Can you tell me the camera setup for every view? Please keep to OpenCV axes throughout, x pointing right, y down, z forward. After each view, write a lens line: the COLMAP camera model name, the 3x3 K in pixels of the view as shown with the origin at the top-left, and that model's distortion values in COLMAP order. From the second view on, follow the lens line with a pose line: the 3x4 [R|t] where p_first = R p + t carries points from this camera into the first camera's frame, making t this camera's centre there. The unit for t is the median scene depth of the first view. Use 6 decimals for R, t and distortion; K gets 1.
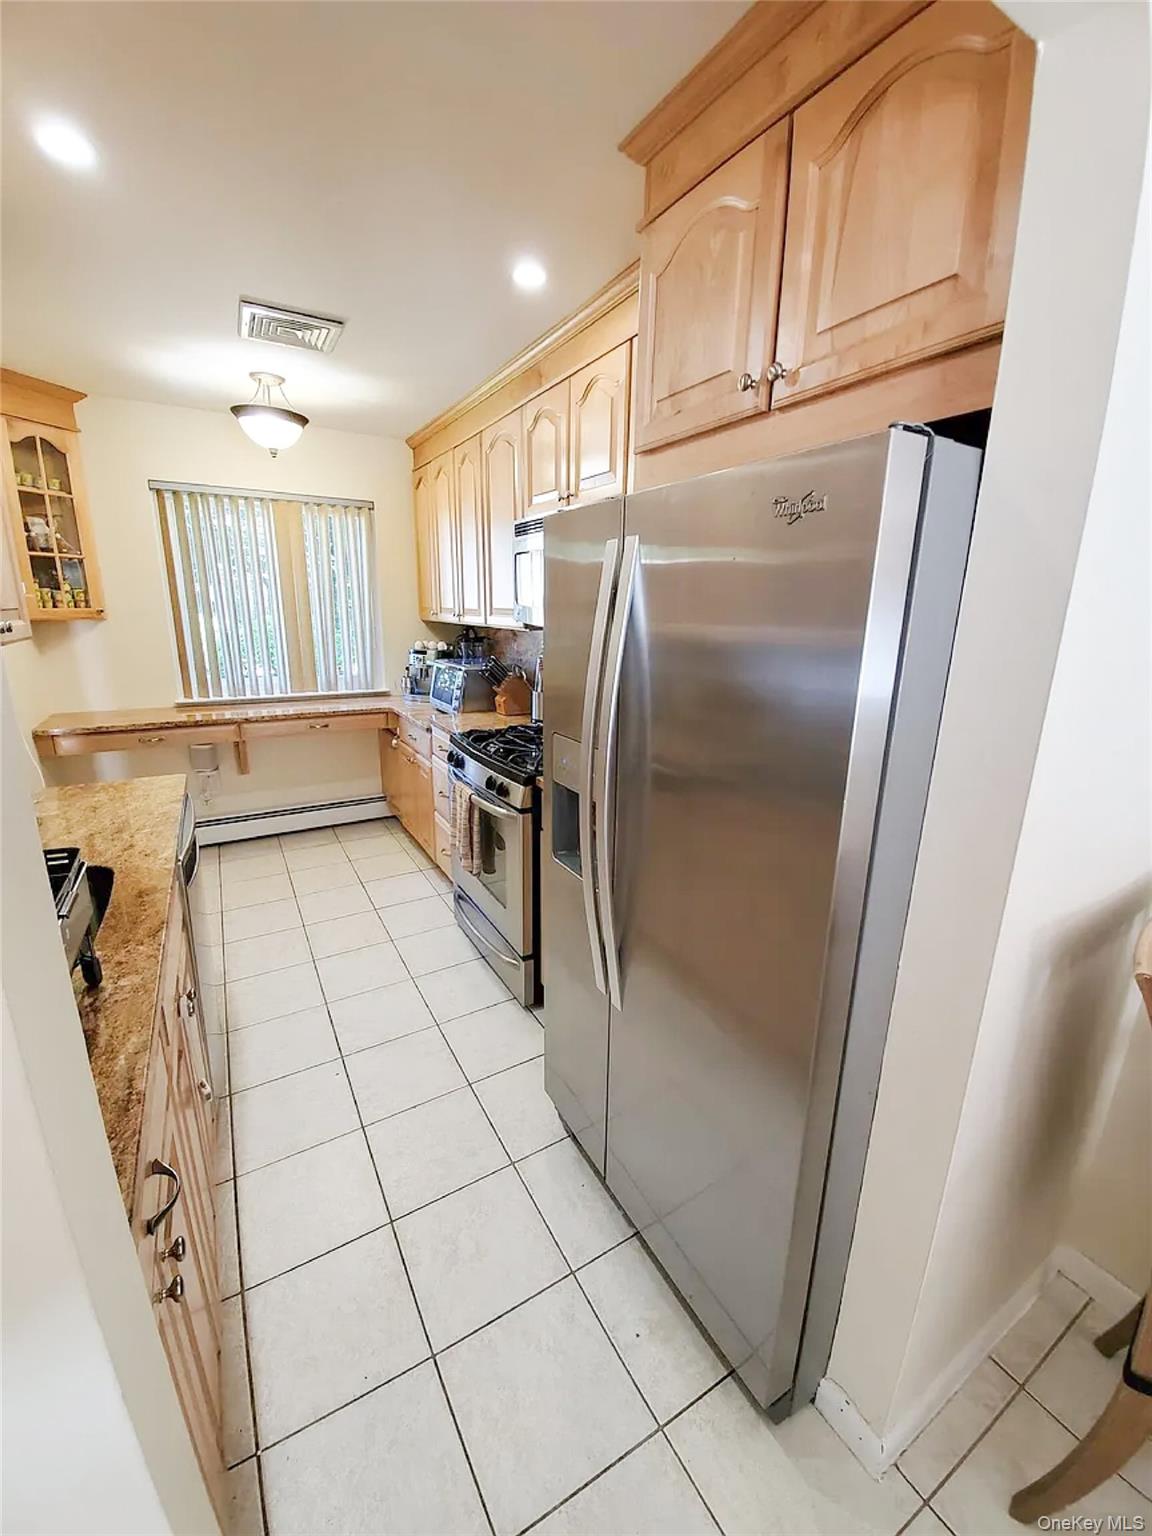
lens RADIAL K [[613.9, 0, 576.0], [0, 613.9, 768.0], [0, 0, 1]] dist [0.008703, -0.014187]
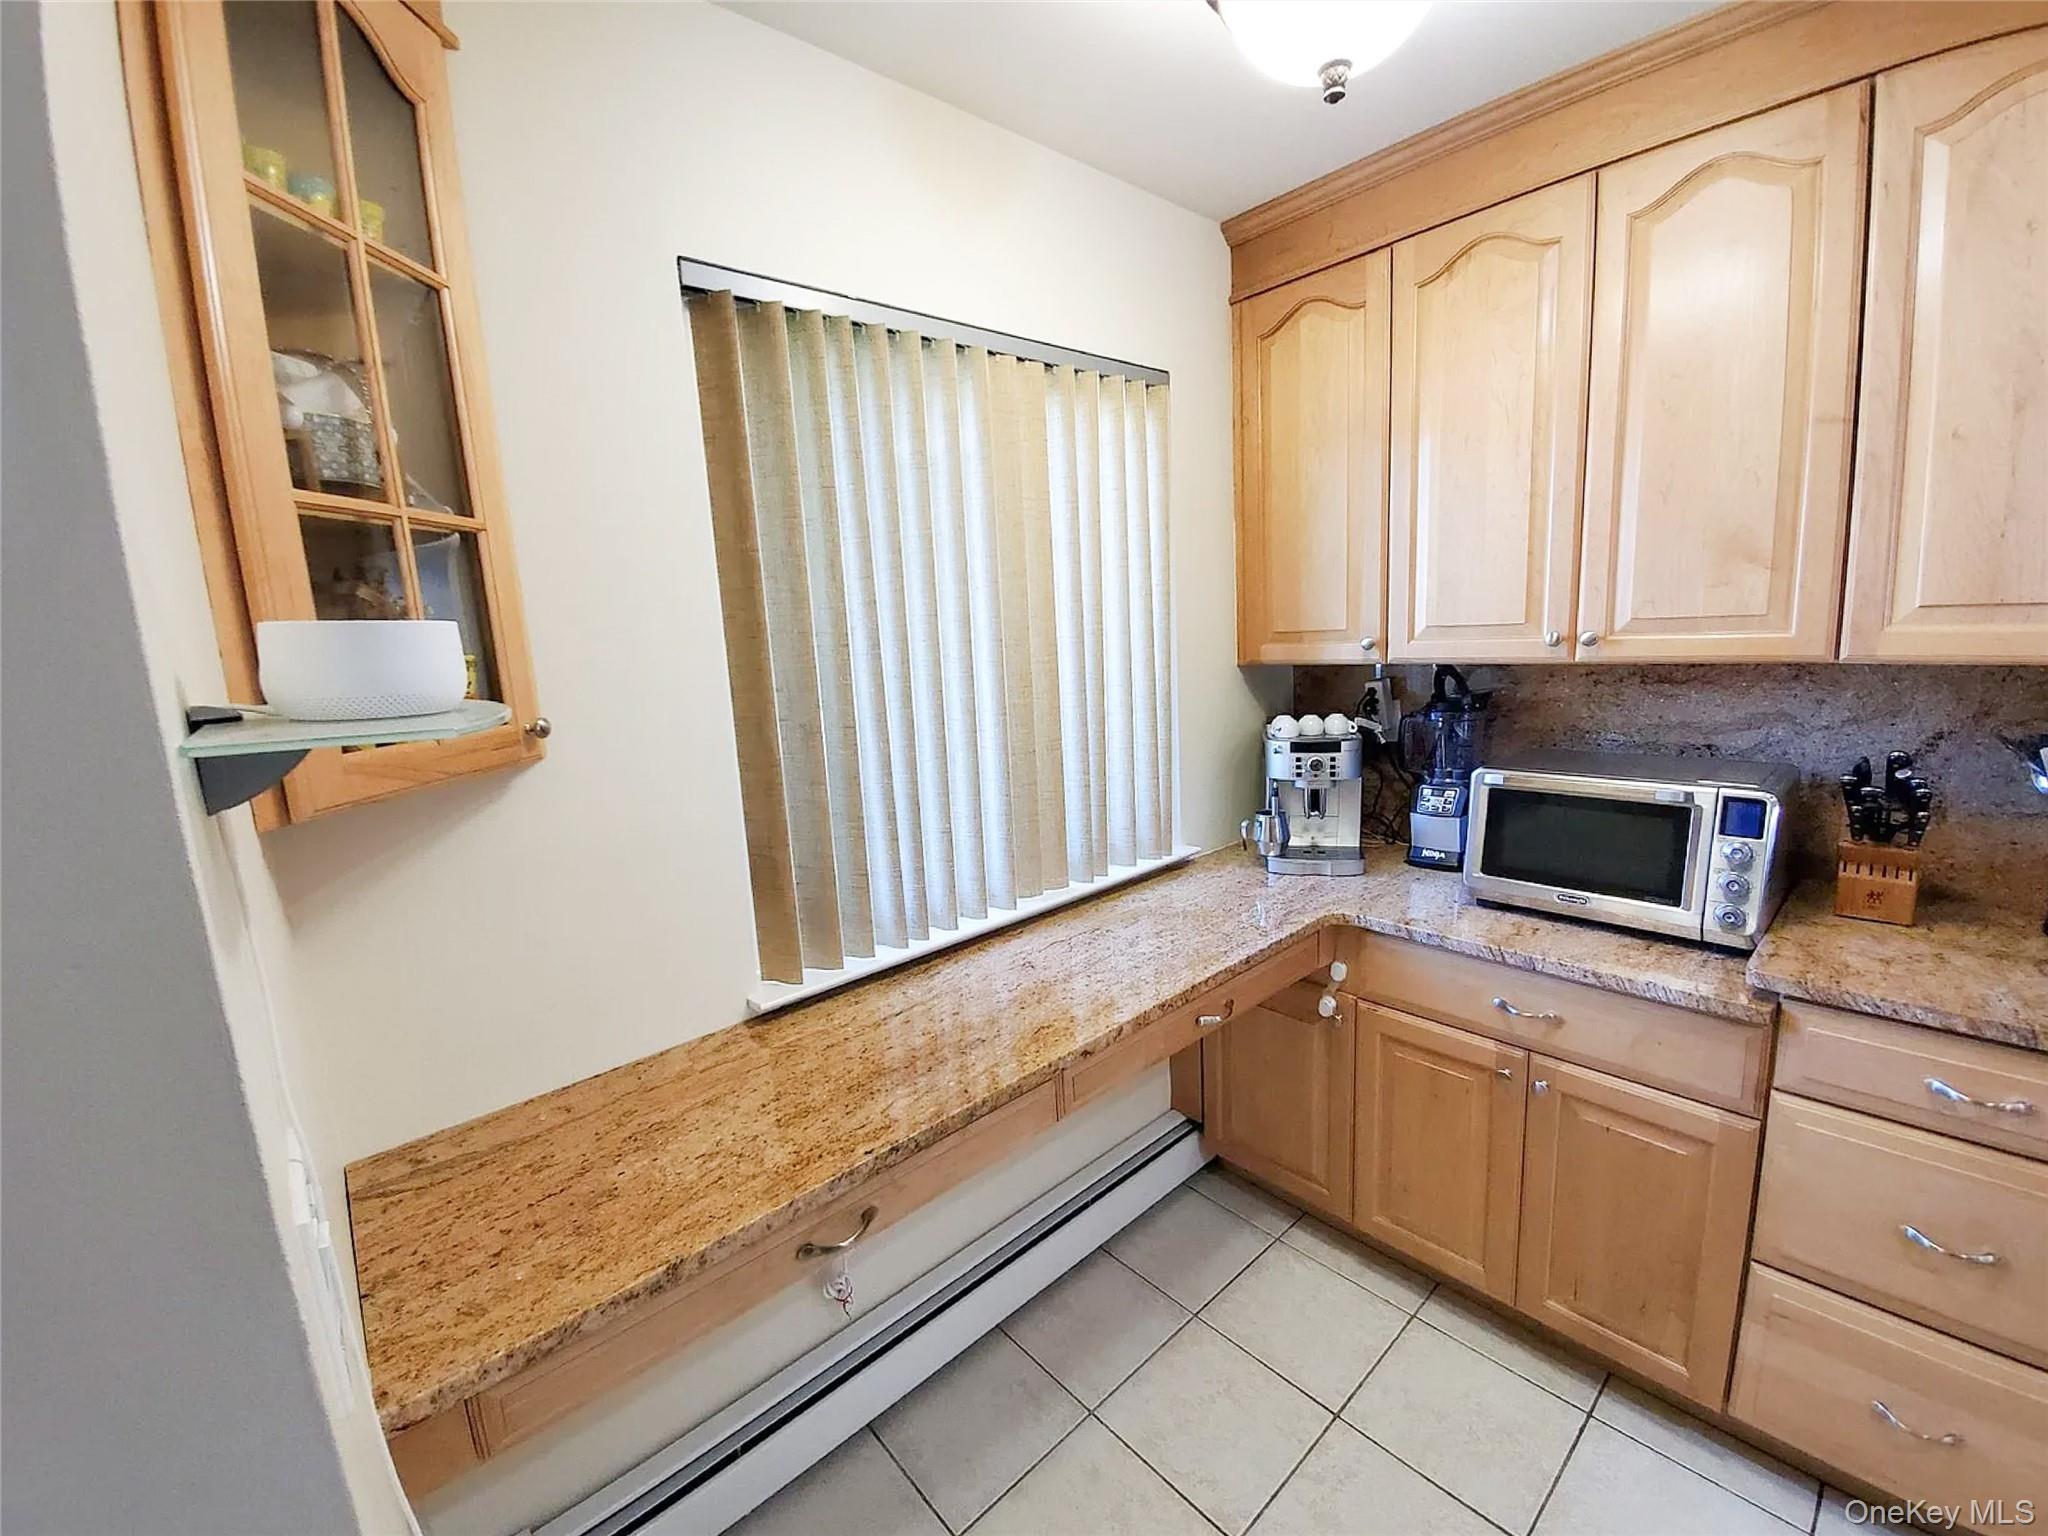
lens RADIAL K [[850.2, 0, 1019.6], [0, 850.2, 760.2], [0, 0, 1]] dist [0.001889, -0.015793]
pose [[0.977297, -0.104870, 0.184101, -0.623227], [0.122423, 0.988684, -0.086695, -0.183394], [-0.172926, 0.107265, 0.979077, 0.601606]]
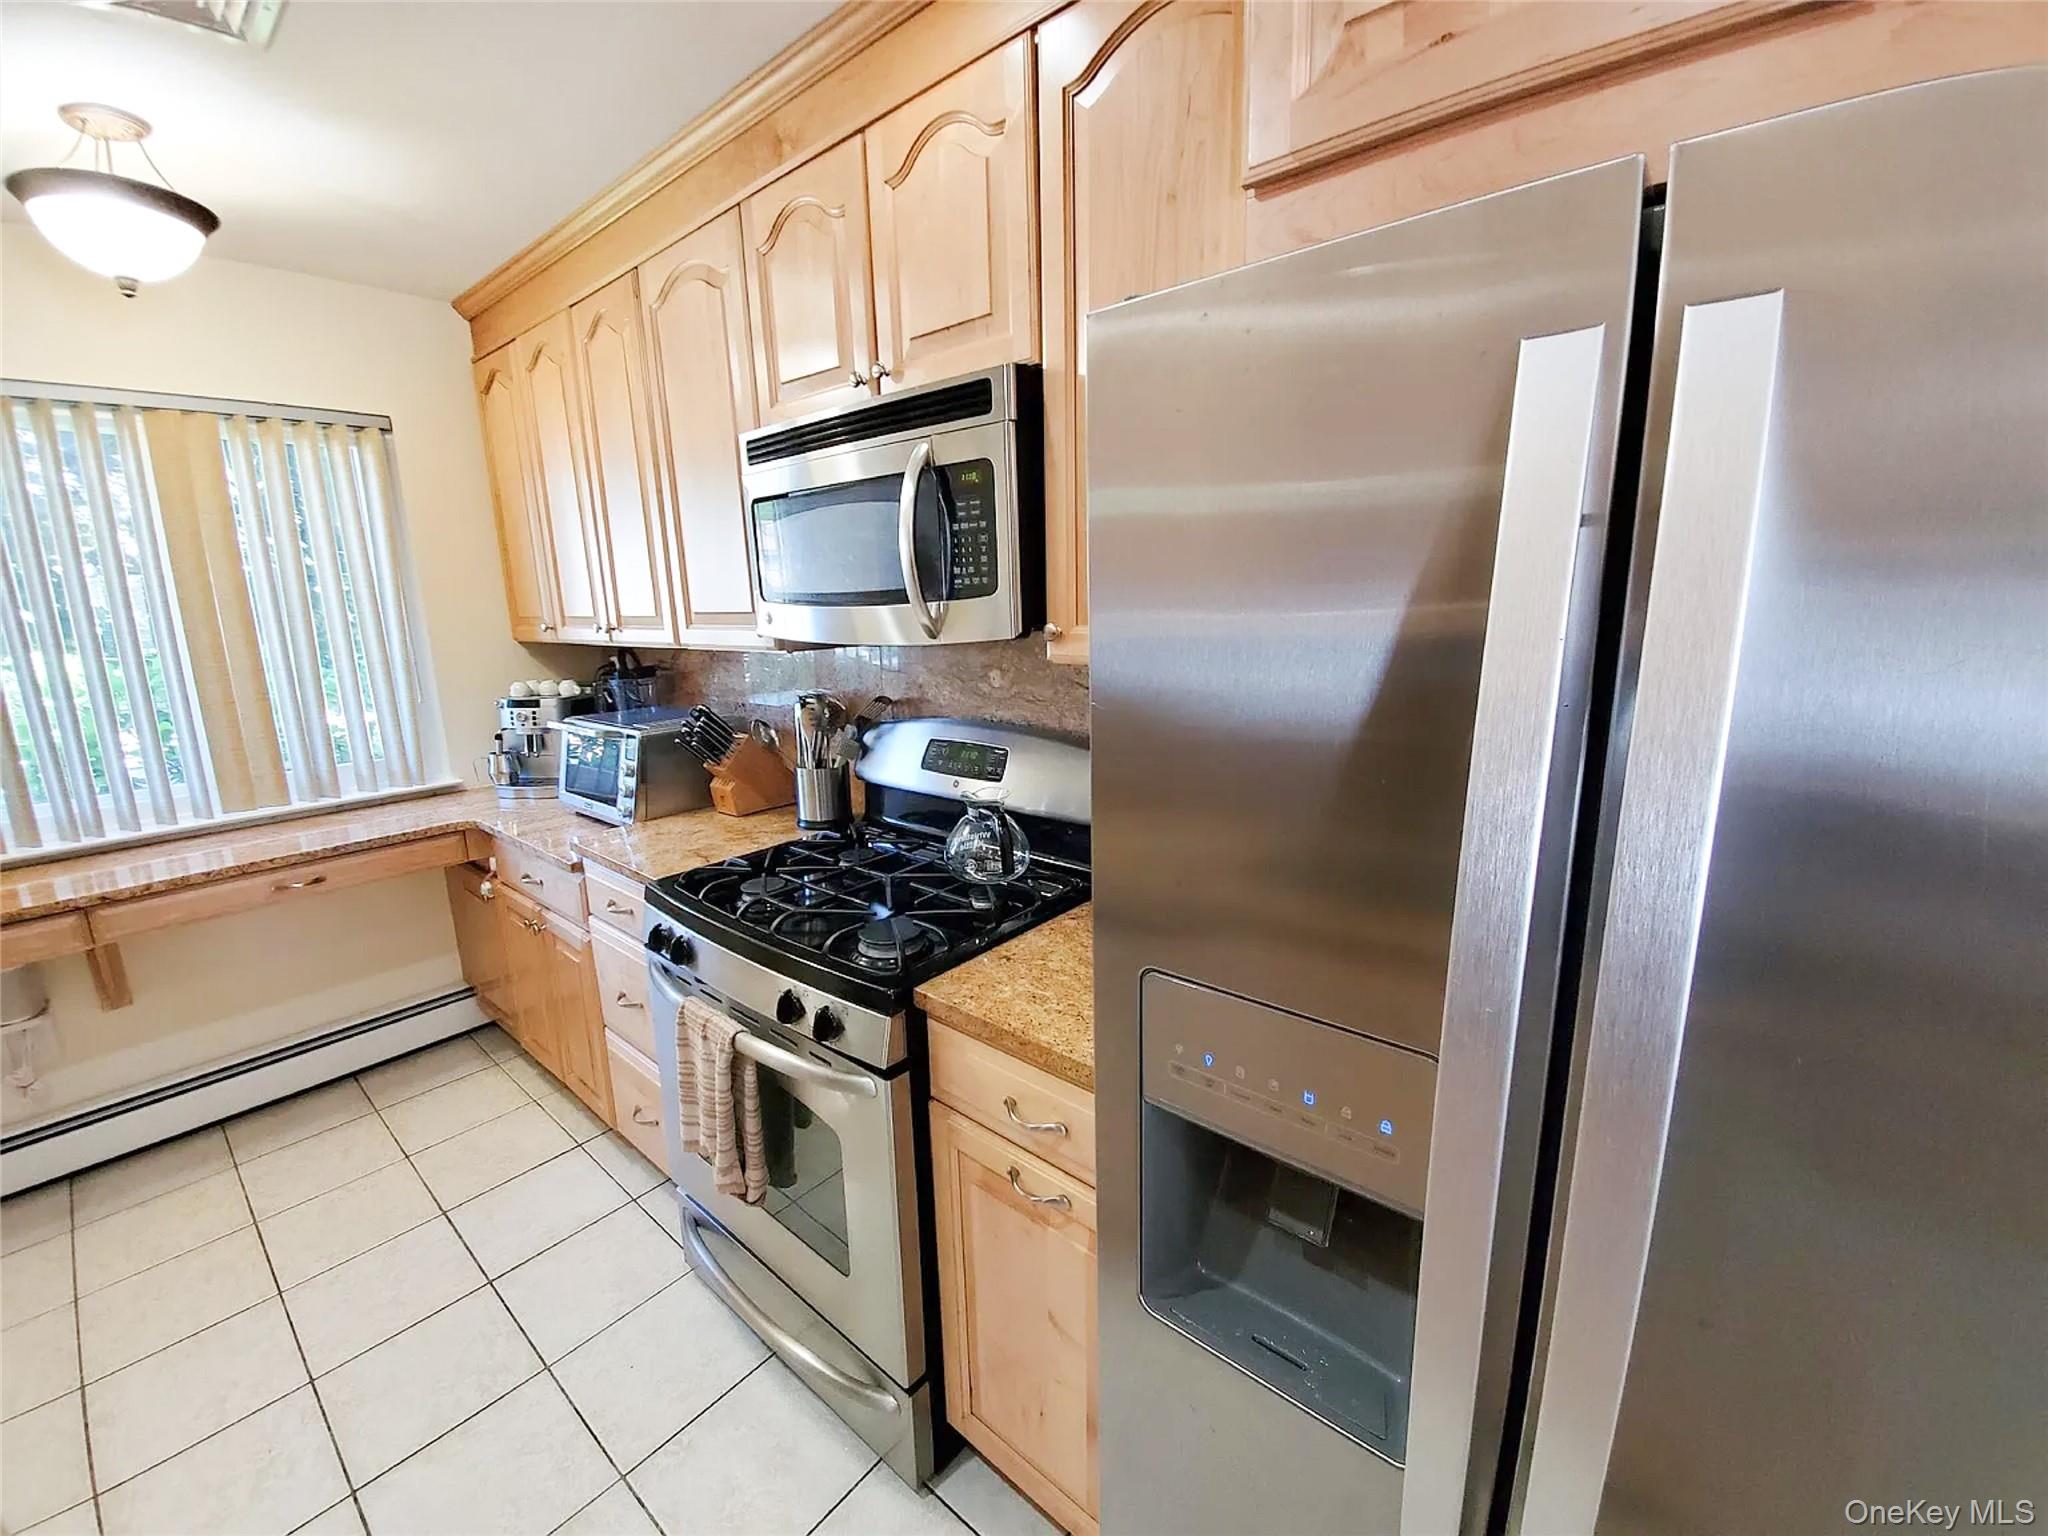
lens RADIAL K [[818.6, 0, 1018.0], [0, 818.6, 770.4], [0, 0, 1]] dist [0.008703, -0.014187]
pose [[0.942152, -0.107503, 0.317479, -0.100897], [0.124083, 0.991742, -0.032412, -0.068250], [-0.311373, 0.069930, 0.947711, 0.257306]]
